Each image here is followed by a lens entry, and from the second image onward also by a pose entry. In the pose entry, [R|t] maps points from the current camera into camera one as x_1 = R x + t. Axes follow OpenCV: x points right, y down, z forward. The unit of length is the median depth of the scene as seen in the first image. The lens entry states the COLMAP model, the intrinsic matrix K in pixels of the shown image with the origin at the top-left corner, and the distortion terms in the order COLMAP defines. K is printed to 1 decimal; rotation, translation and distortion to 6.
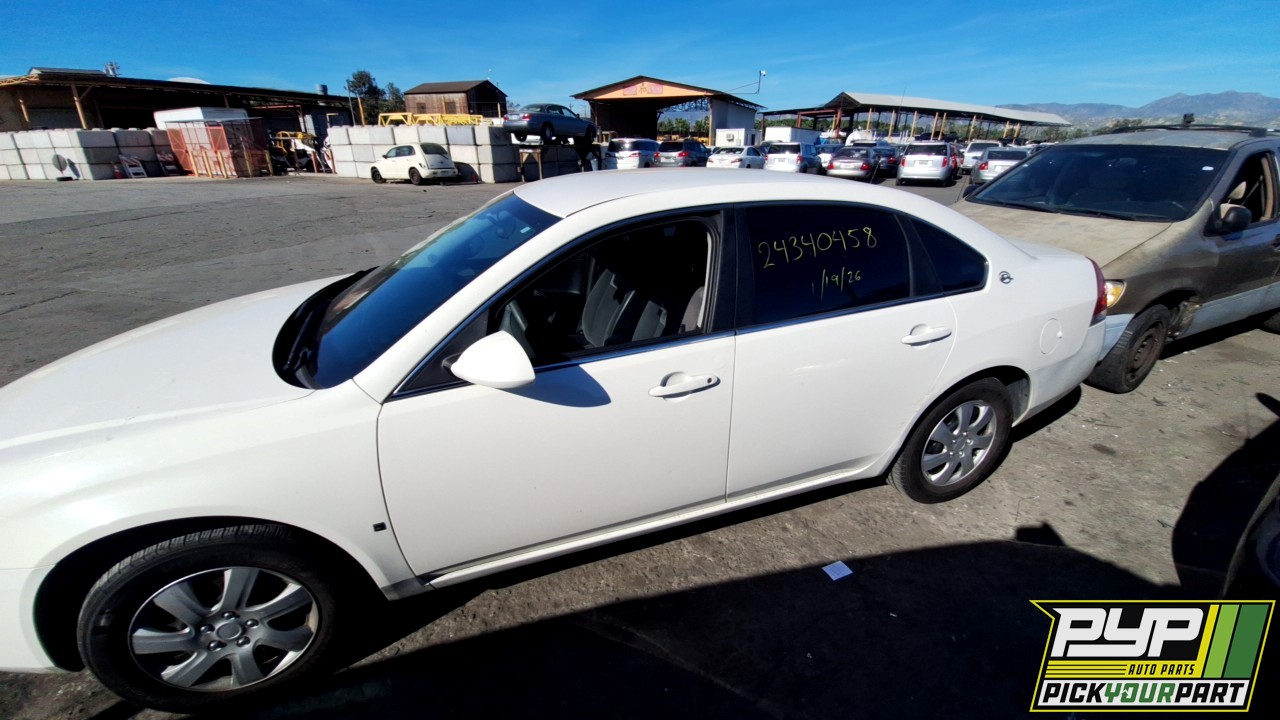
lens RADIAL K [[519.9, 0, 640.0], [0, 519.9, 360.0], [0, 0, 1]] dist [0.025800, -0.018042]
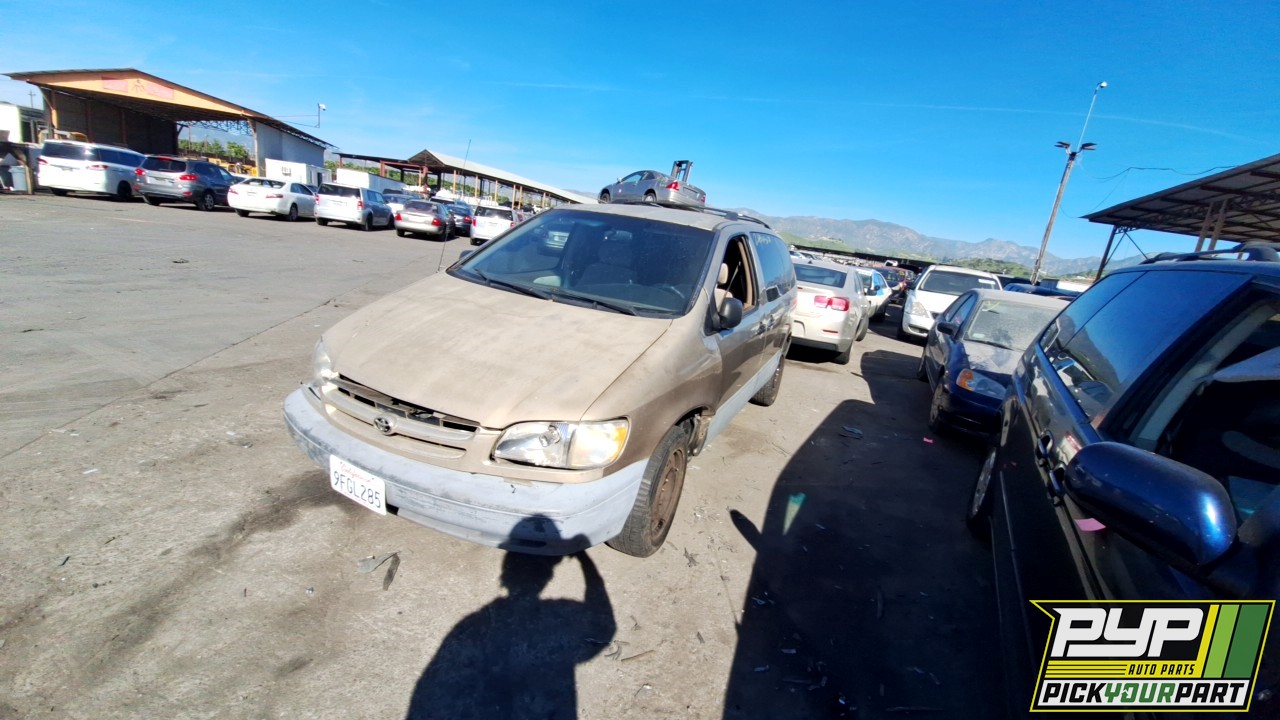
lens RADIAL K [[519.9, 0, 640.0], [0, 519.9, 360.0], [0, 0, 1]] dist [0.025800, -0.018042]
pose [[0.759550, -0.059359, 0.647734, 0.080252], [0.122662, 0.991031, -0.053018, -0.027487], [-0.638778, 0.119722, 0.760019, 0.076504]]
